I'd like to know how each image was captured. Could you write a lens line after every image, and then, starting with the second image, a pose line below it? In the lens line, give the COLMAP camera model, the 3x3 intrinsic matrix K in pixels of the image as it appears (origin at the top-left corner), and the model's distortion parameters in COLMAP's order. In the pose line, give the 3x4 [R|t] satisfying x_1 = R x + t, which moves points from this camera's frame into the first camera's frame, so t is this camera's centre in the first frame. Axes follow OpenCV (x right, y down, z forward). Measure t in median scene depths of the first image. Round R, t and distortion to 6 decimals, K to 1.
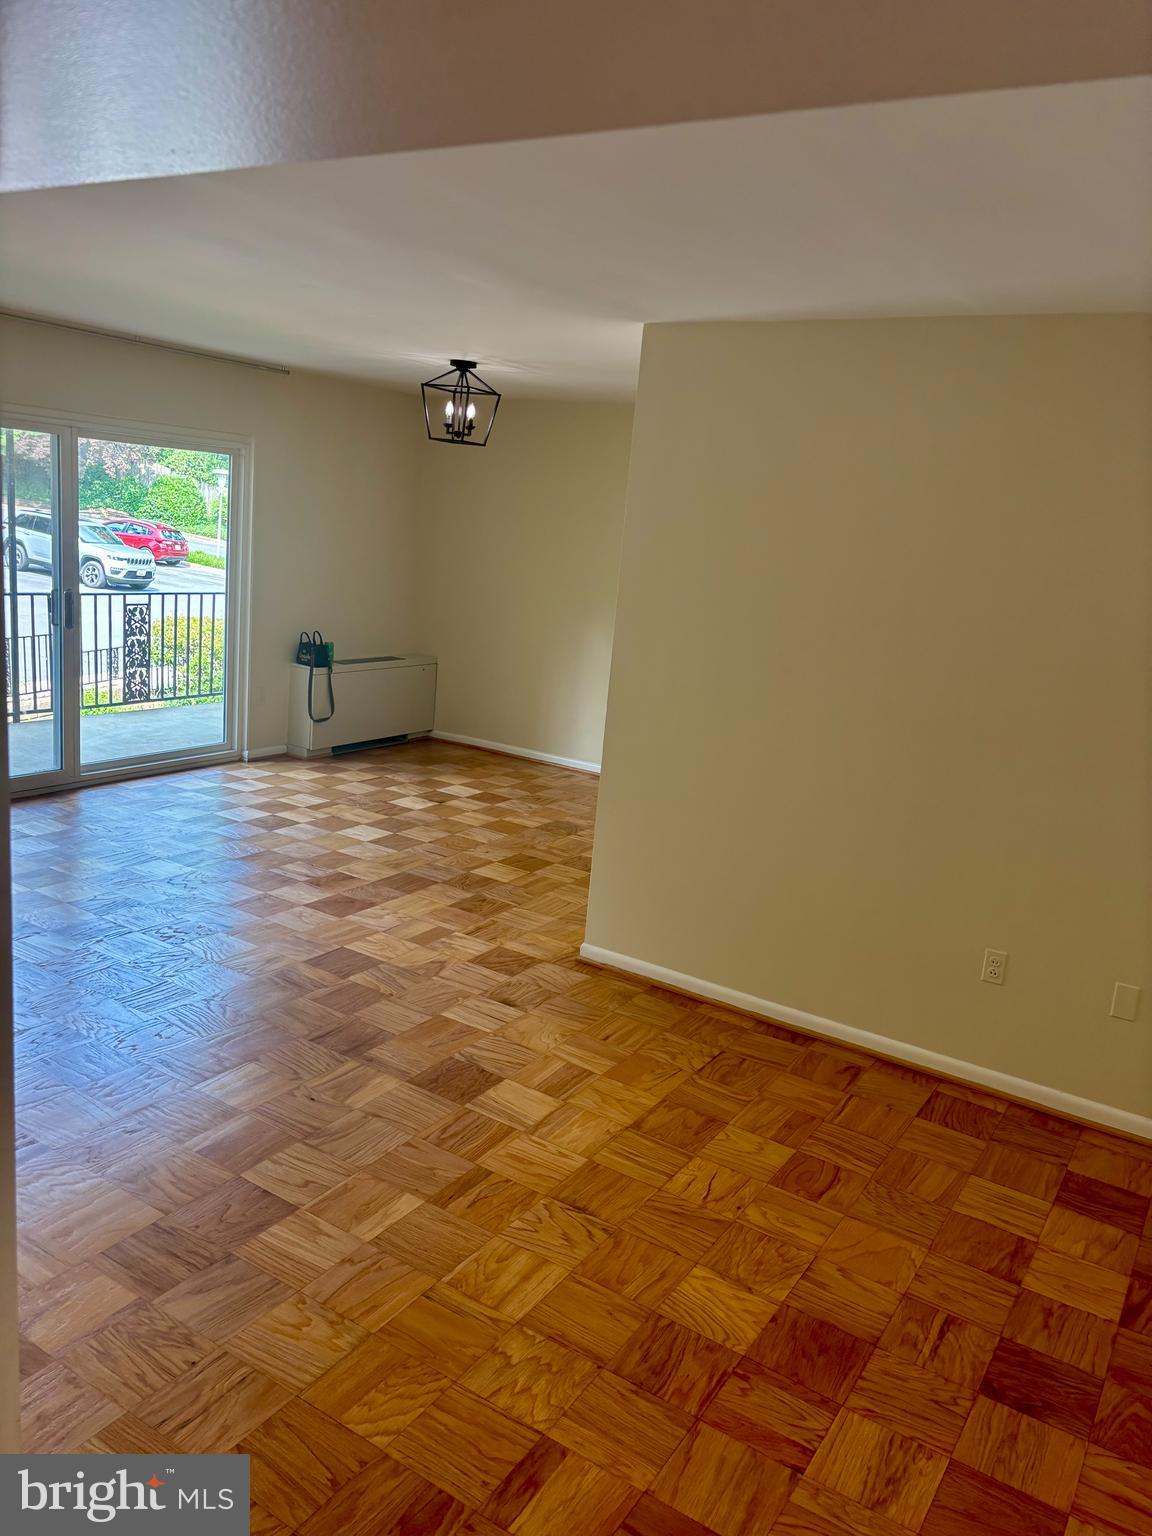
lens RADIAL K [[1150.1, 0, 576.0], [0, 1150.1, 768.0], [0, 0, 1]] dist [0.058100, -0.057336]
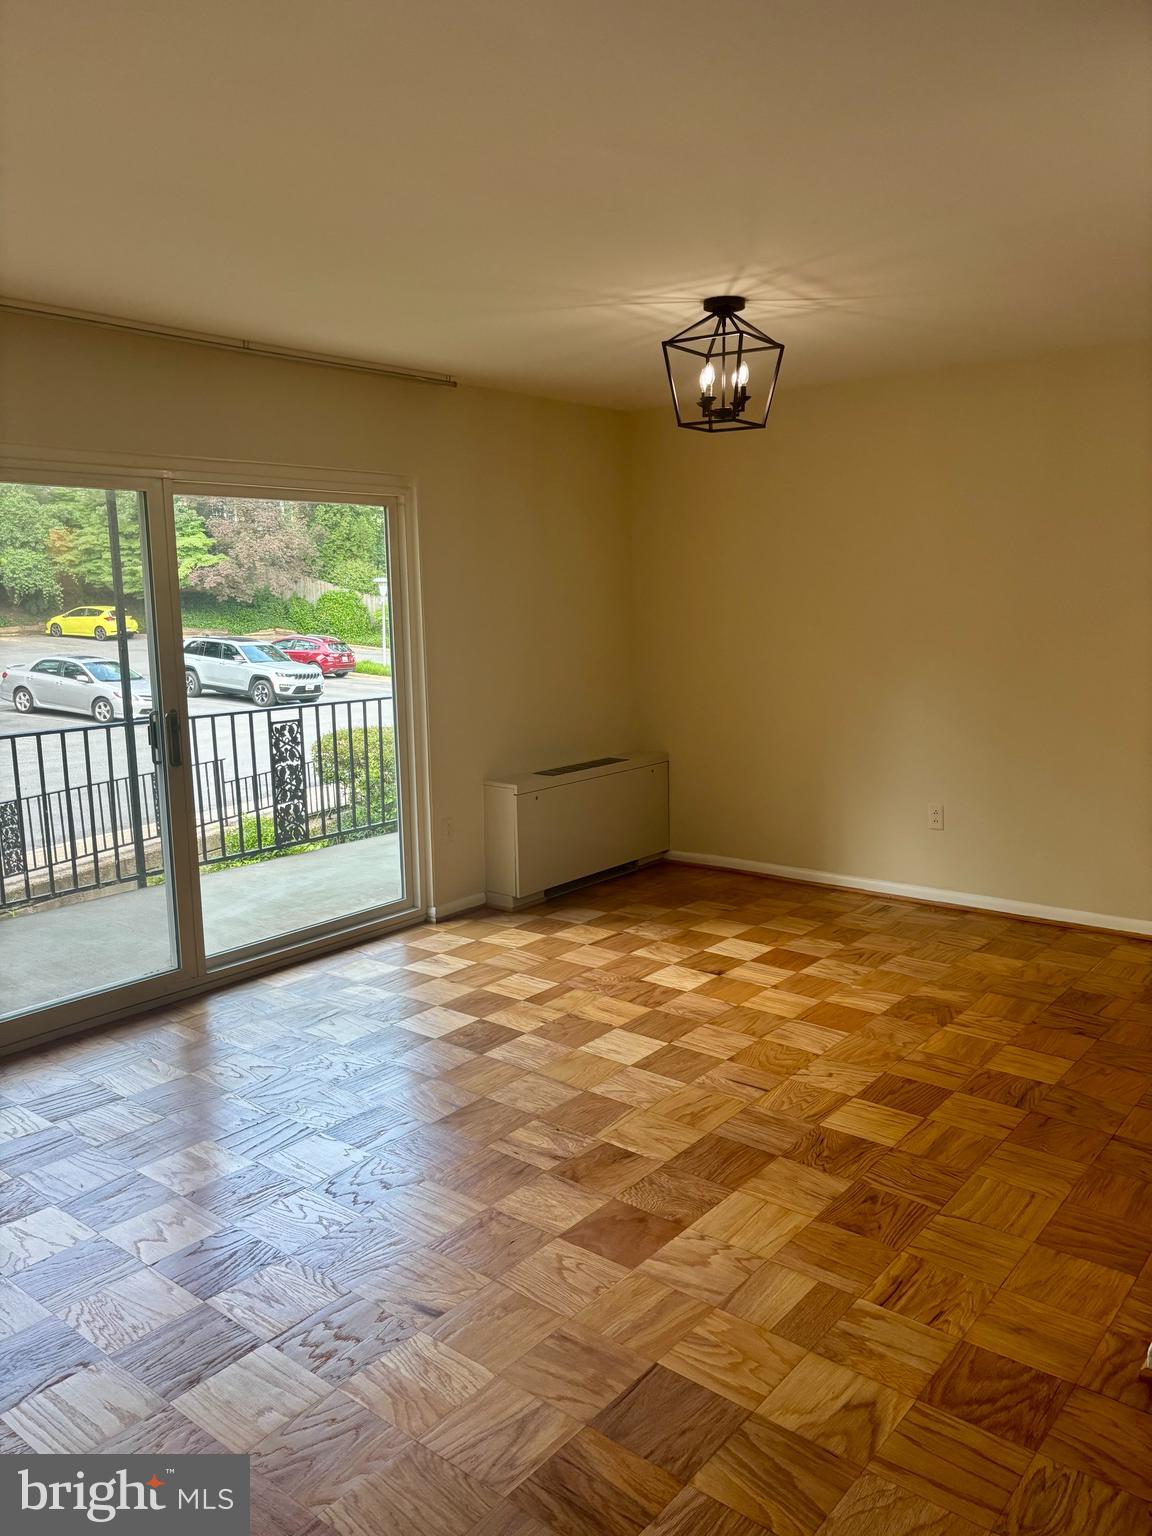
lens RADIAL K [[1150.1, 0, 576.0], [0, 1150.1, 768.0], [0, 0, 1]] dist [0.058100, -0.057336]
pose [[0.986409, -0.086503, -0.139693, -0.098887], [0.076673, 0.994285, -0.074286, -0.046897], [0.145320, 0.062565, 0.987404, 0.330517]]
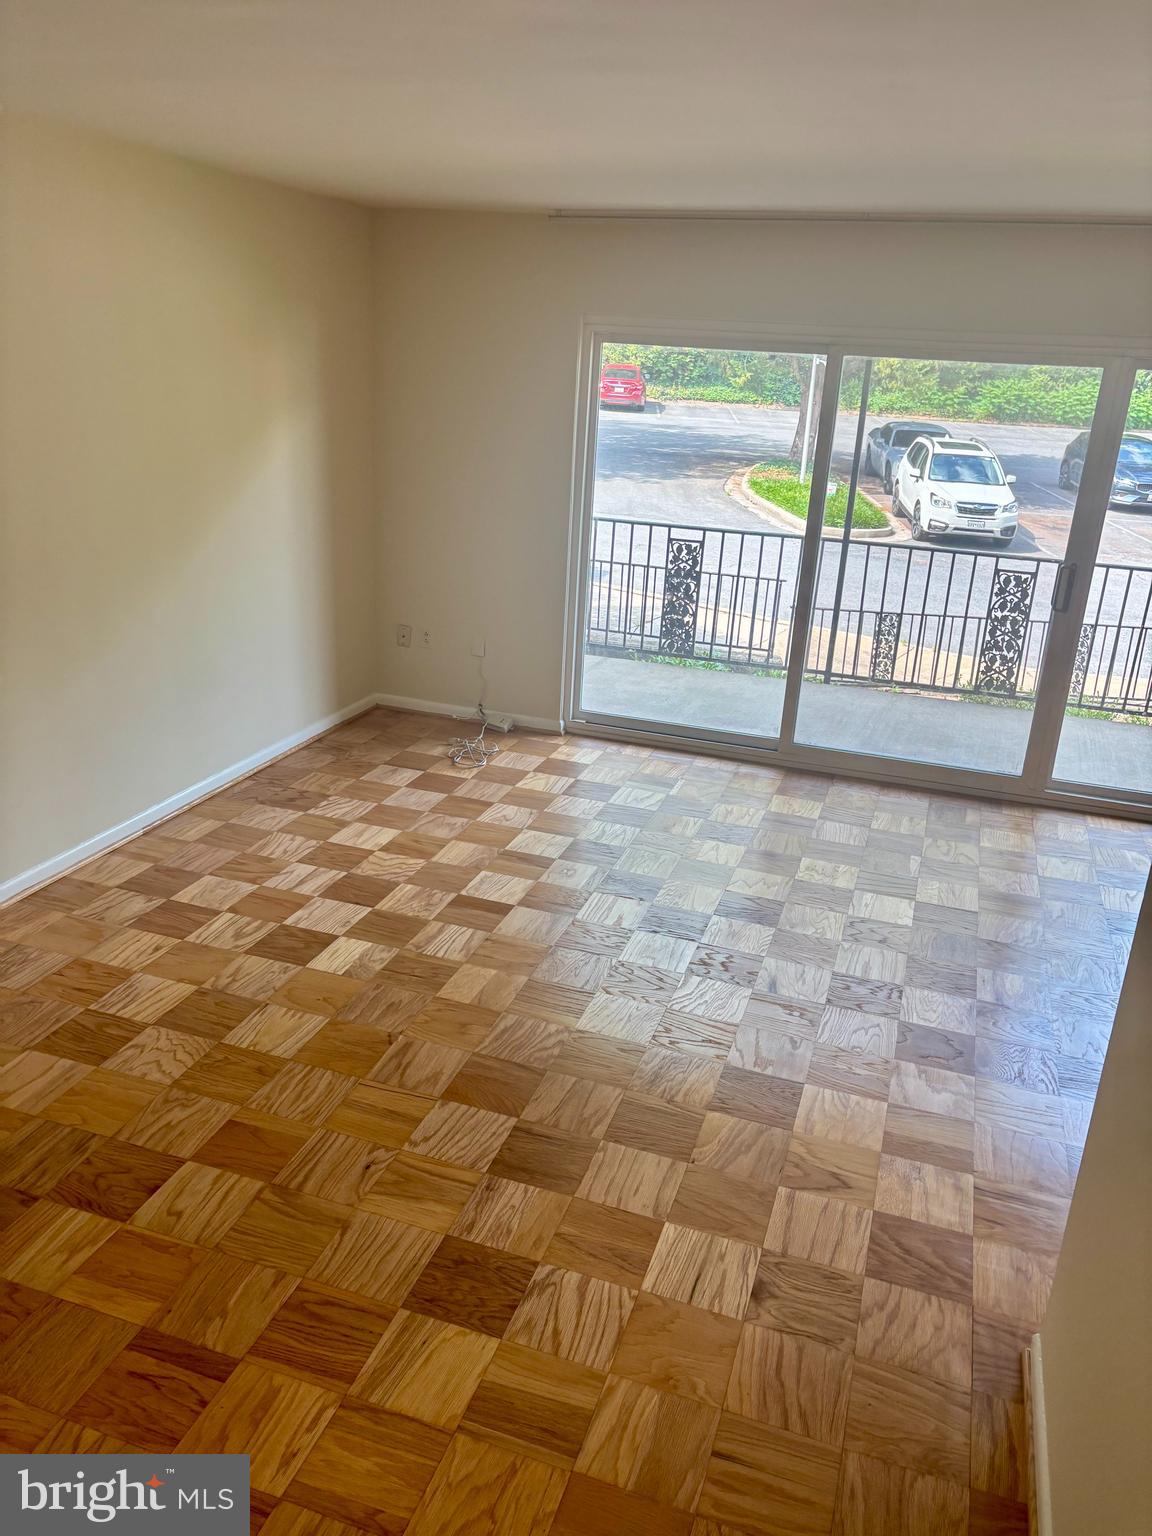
lens RADIAL K [[1150.1, 0, 576.0], [0, 1150.1, 768.0], [0, 0, 1]] dist [0.058100, -0.057336]
pose [[0.238145, 0.253027, -0.937691, 0.254851], [-0.238837, 0.951077, 0.195982, -0.088832], [0.941405, 0.177283, 0.286927, 0.439508]]
